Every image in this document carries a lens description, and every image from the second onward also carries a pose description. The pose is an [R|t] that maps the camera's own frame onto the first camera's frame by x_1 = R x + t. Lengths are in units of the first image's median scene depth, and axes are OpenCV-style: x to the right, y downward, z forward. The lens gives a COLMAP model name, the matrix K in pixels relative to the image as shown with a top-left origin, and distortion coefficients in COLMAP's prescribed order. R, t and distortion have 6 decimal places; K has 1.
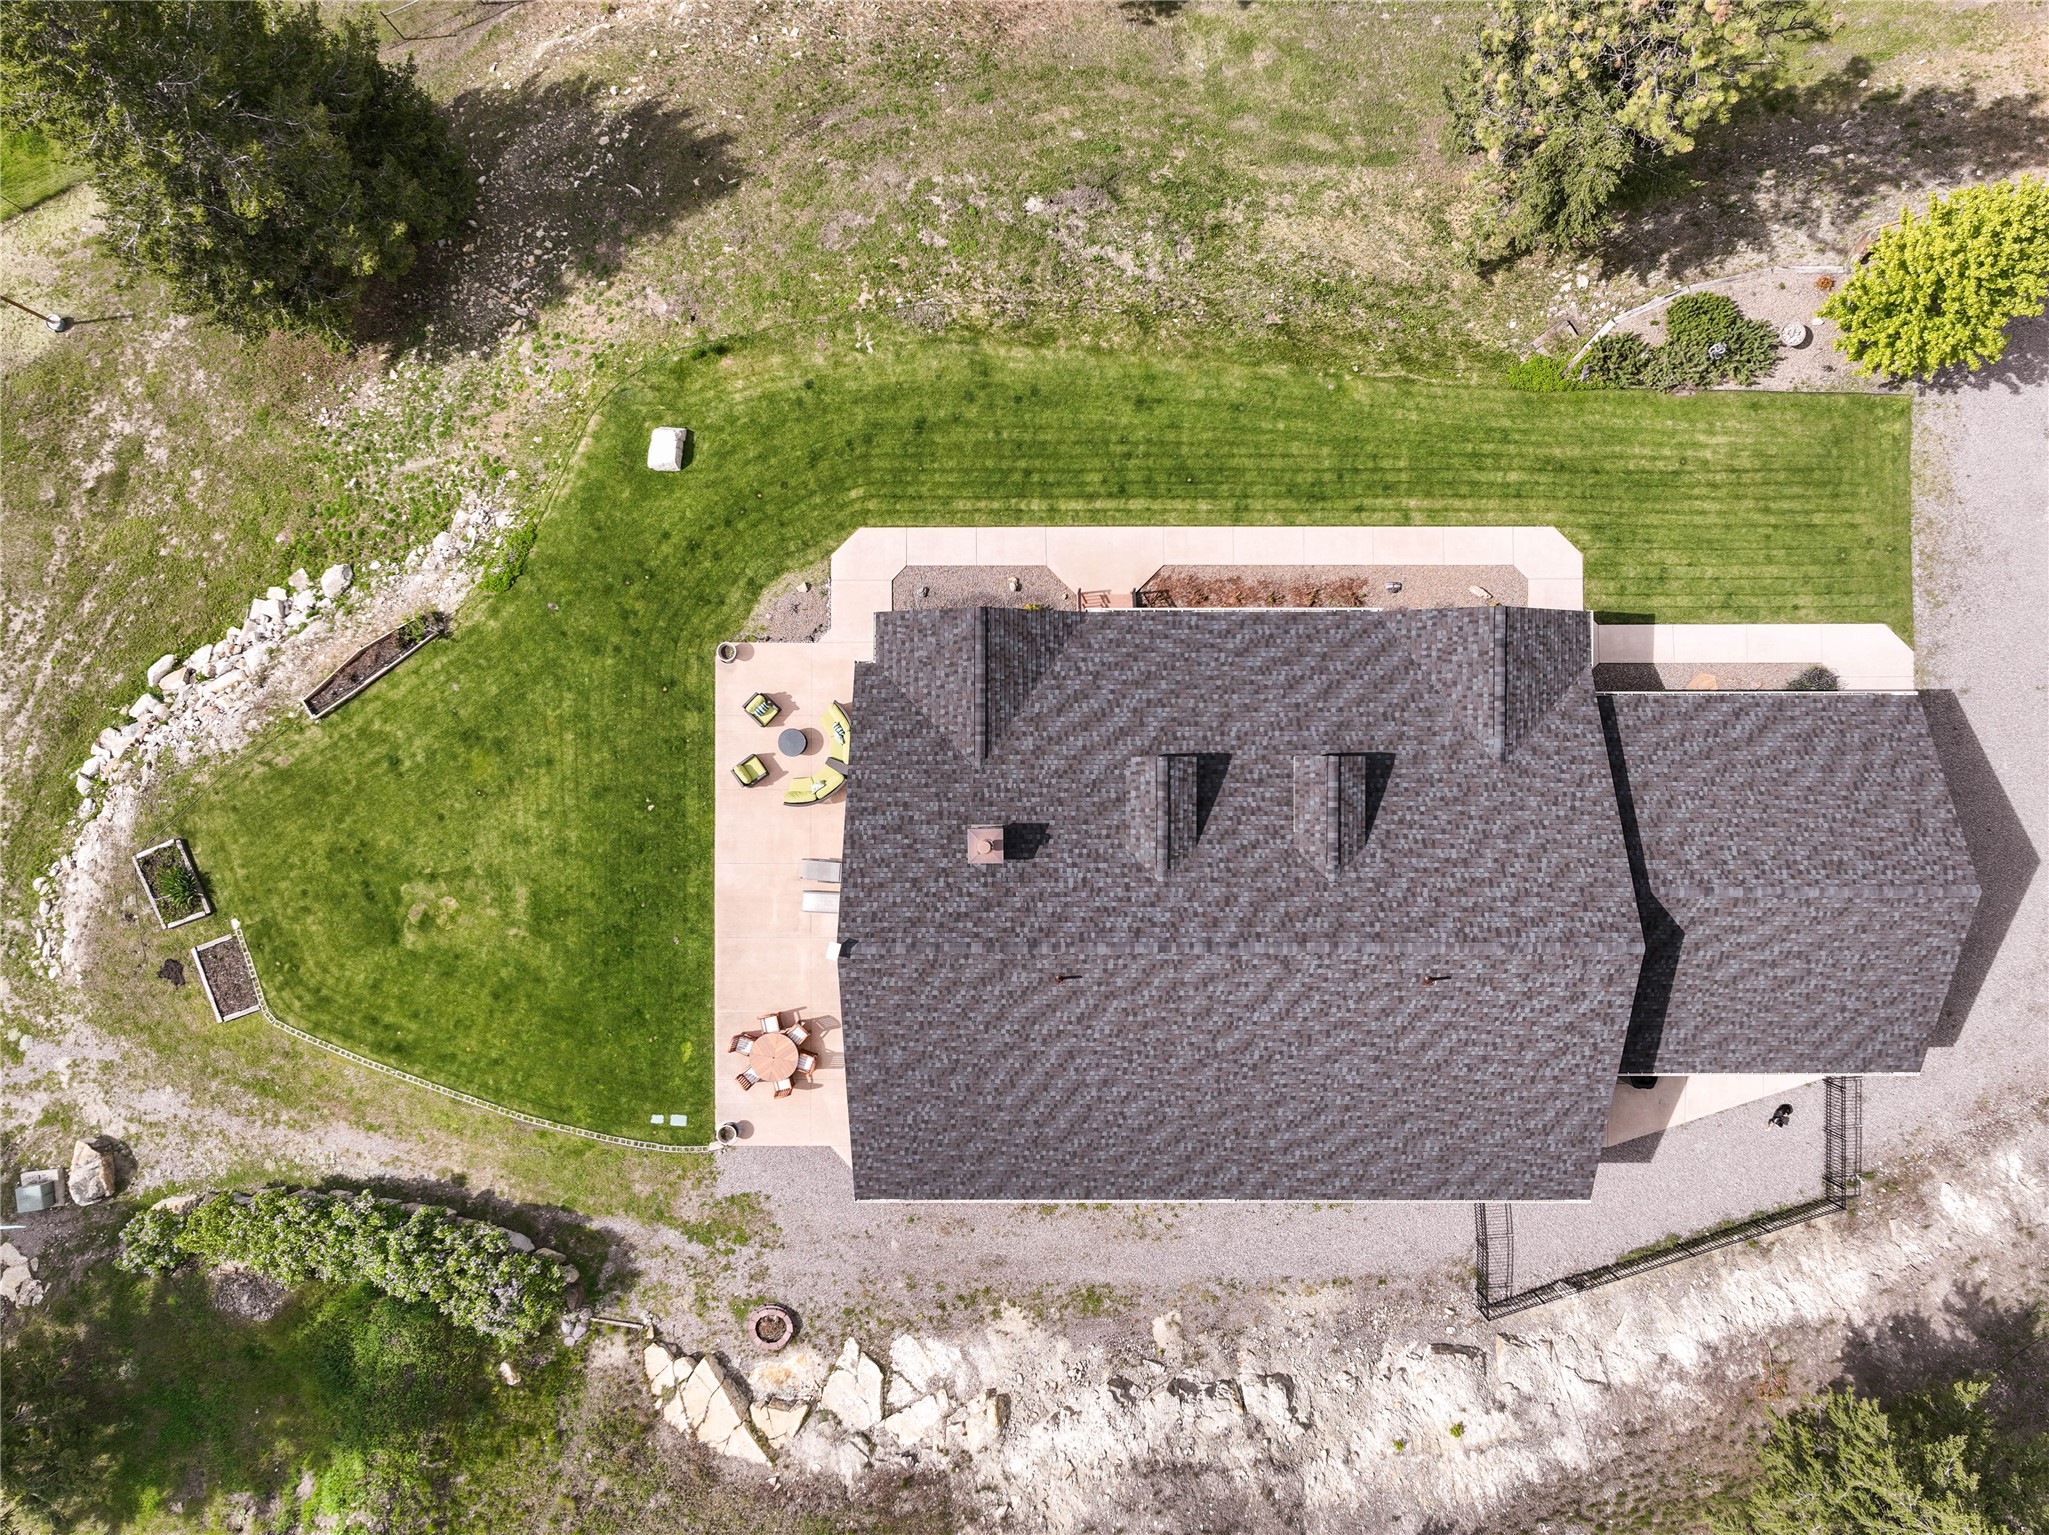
lens RADIAL K [[1453.5, 0, 1017.4], [0, 1453.5, 767.3], [0, 0, 1]] dist [0.004846, 0.009989]
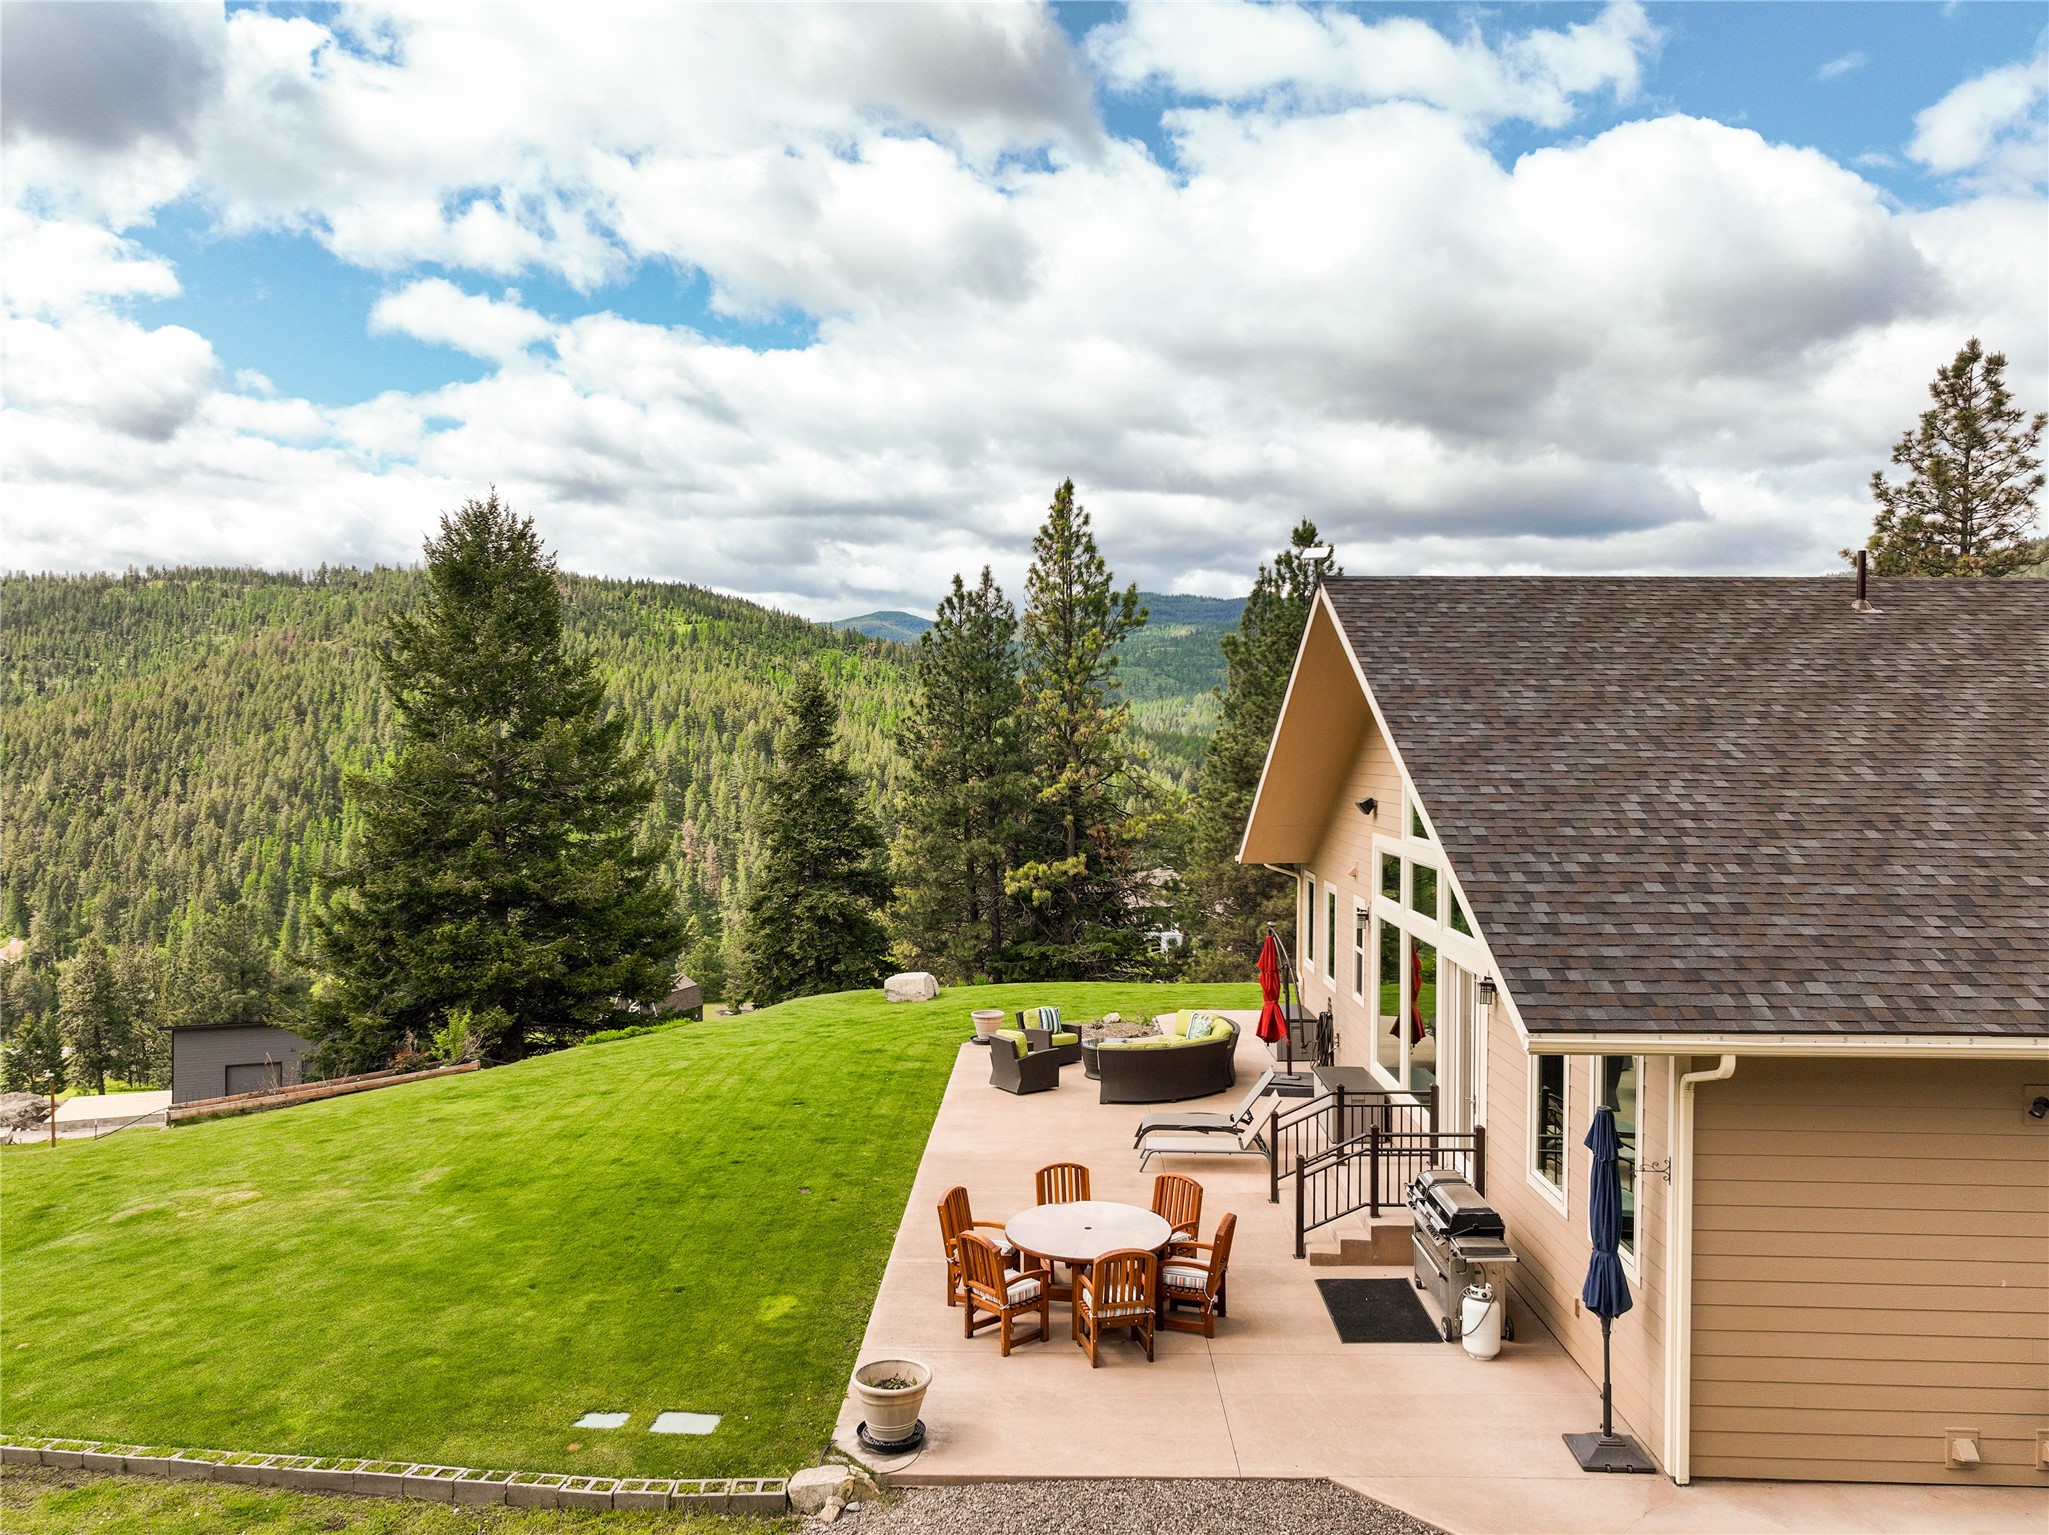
lens RADIAL K [[1453.5, 0, 1022.3], [0, 1453.5, 759.3], [0, 0, 1]] dist [0.004846, 0.009989]
pose [[0.999668, 0.009435, -0.023991, -0.170903], [-0.024157, 0.017885, -0.999548, 0.482991], [-0.009002, 0.999796, 0.018107, 0.879117]]
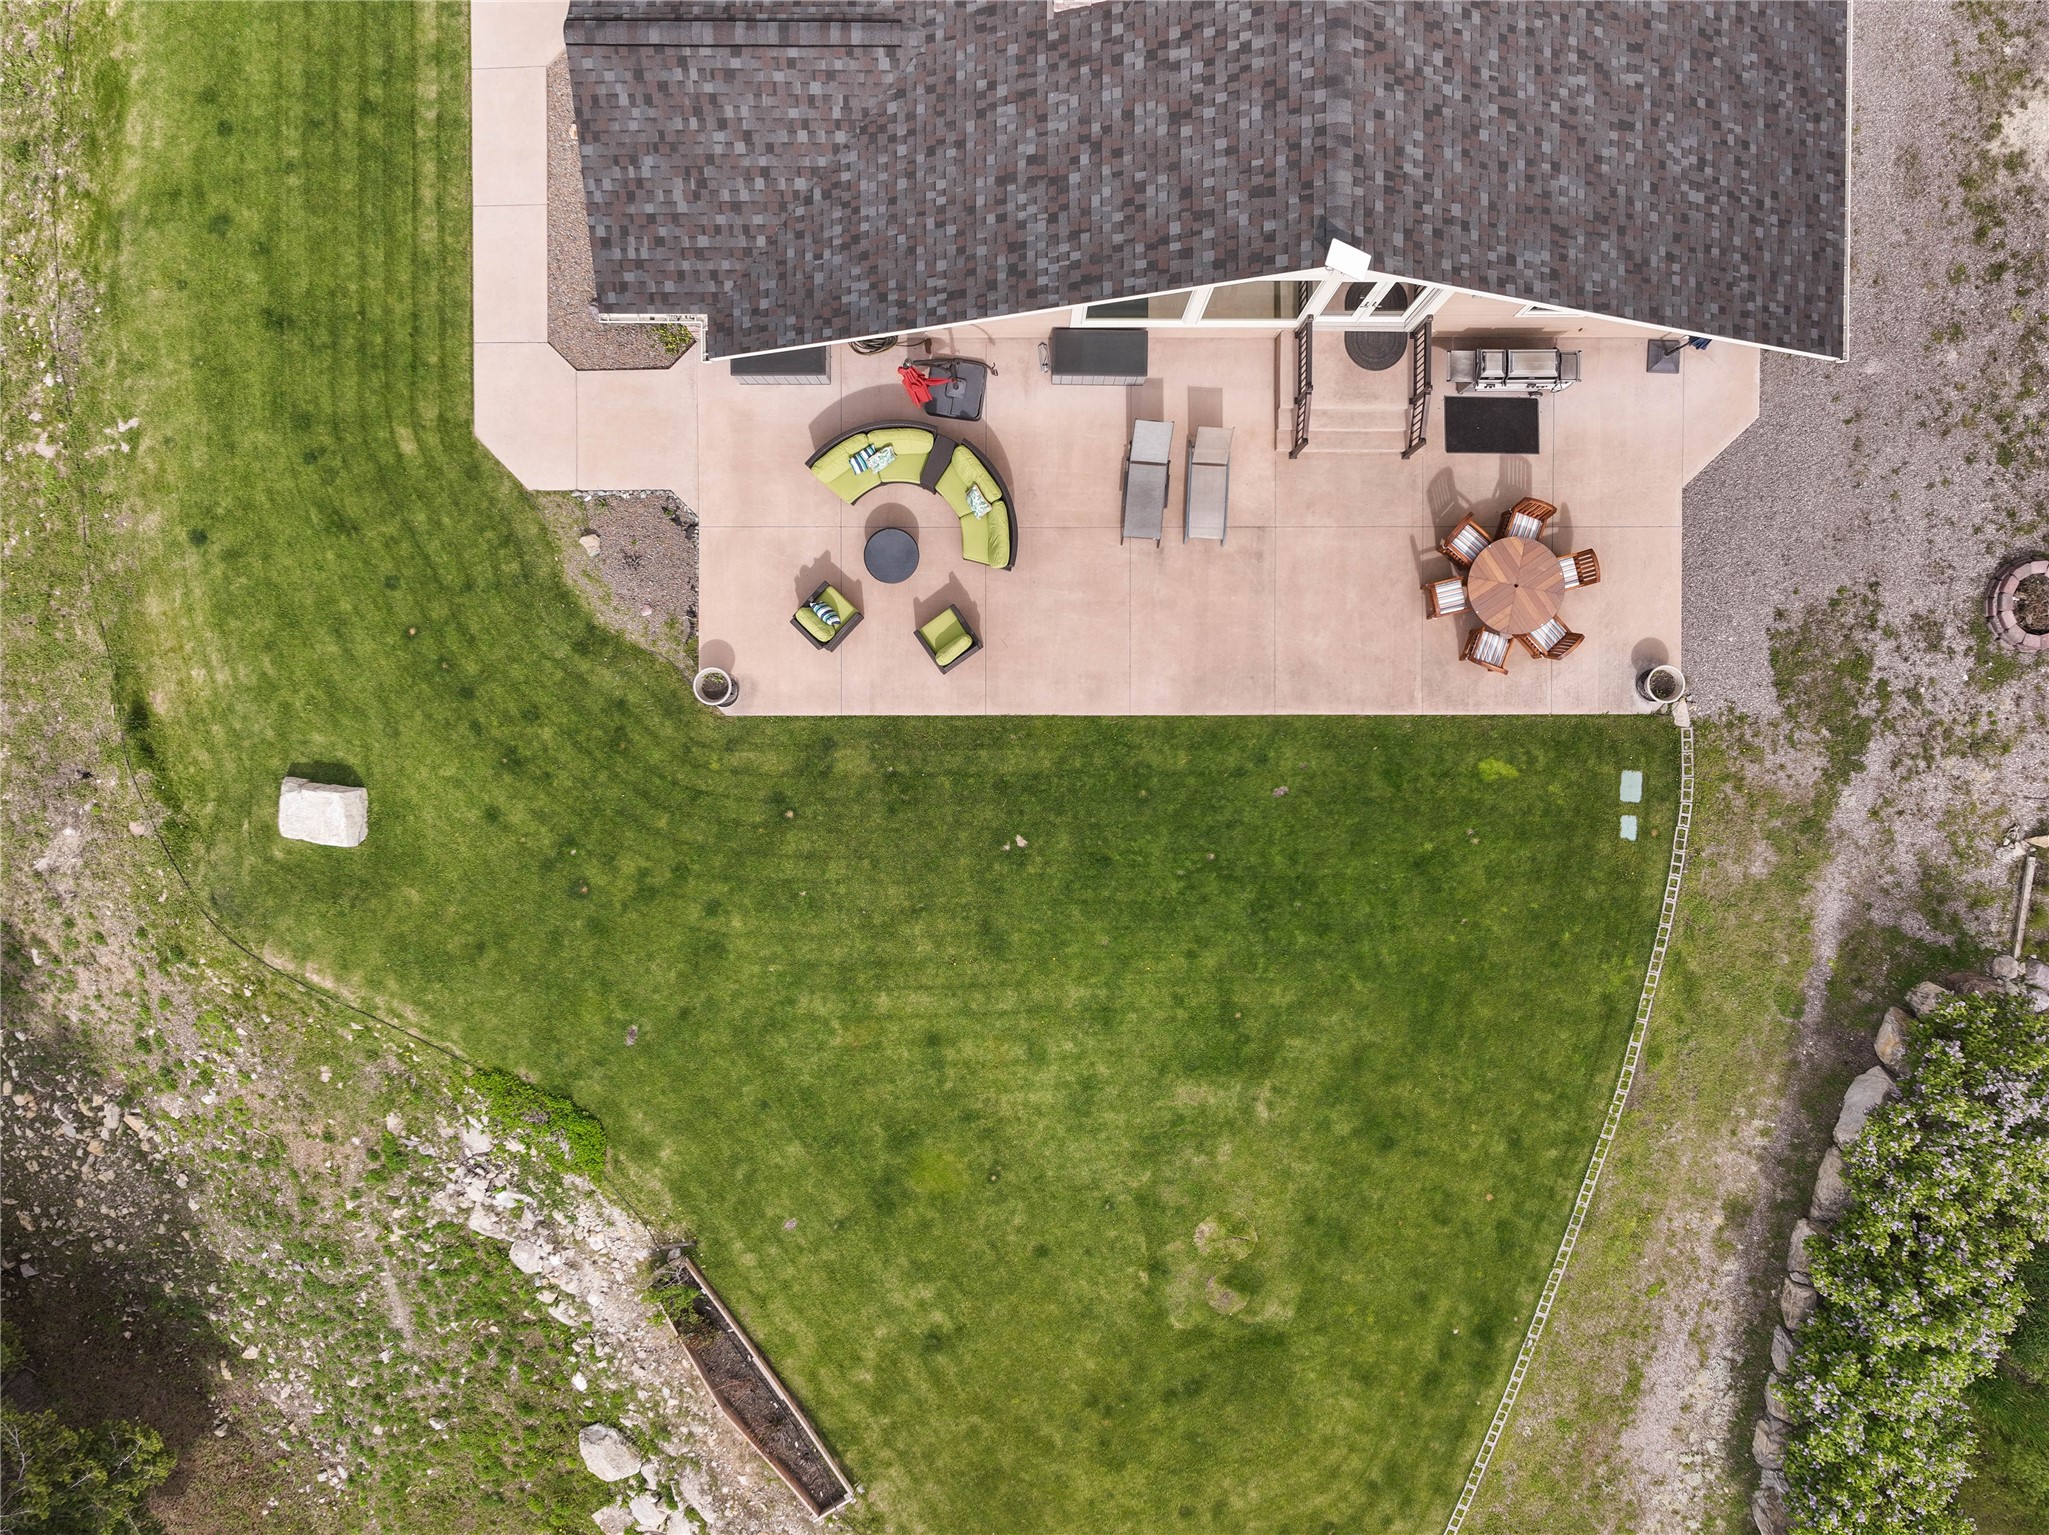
lens RADIAL K [[1453.5, 0, 1029.3], [0, 1453.5, 772.6], [0, 0, 1]] dist [0.004846, 0.009989]
pose [[-0.000114, -0.999992, -0.003962, -0.225179], [0.999983, -0.000137, 0.005887, 0.027383], [-0.005888, -0.003962, 0.999975, 0.485828]]
